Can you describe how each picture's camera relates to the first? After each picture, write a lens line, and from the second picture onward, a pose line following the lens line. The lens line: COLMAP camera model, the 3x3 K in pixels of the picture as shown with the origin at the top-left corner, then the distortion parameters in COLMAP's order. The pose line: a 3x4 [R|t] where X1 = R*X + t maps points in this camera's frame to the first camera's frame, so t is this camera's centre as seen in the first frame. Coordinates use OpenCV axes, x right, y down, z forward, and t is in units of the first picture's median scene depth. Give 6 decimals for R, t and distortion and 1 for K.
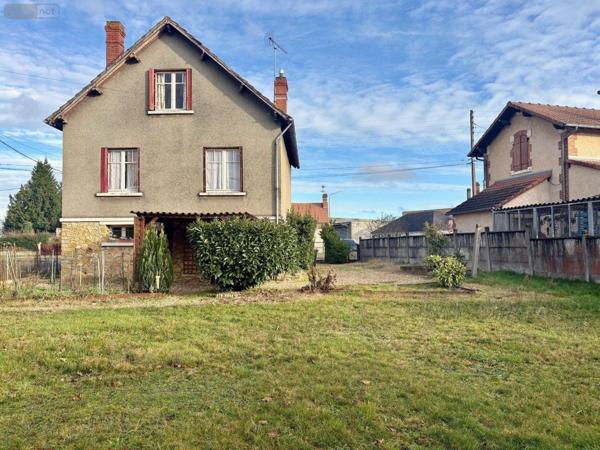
lens RADIAL K [[451.3, 0, 300.1], [0, 451.3, 226.8], [0, 0, 1]] dist [0.034874, -0.000715]
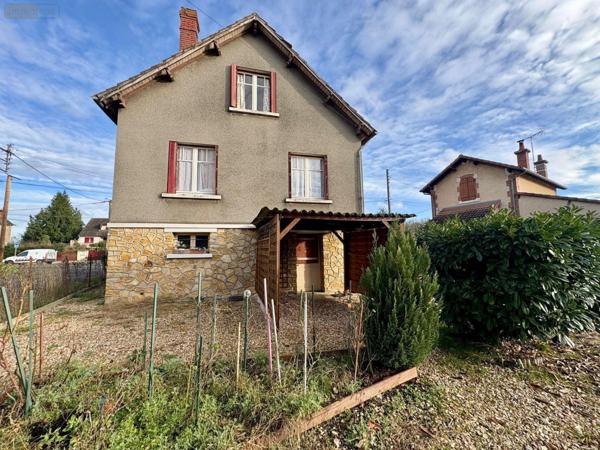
lens RADIAL K [[237.1, 0, 299.8], [0, 237.1, 223.1], [0, 0, 1]] dist [0.004365, 0.000699]
pose [[0.960469, 0.023744, 0.277374, -0.323594], [-0.003434, 0.997291, -0.073478, 0.009863], [-0.278367, 0.069621, 0.957948, 0.520592]]
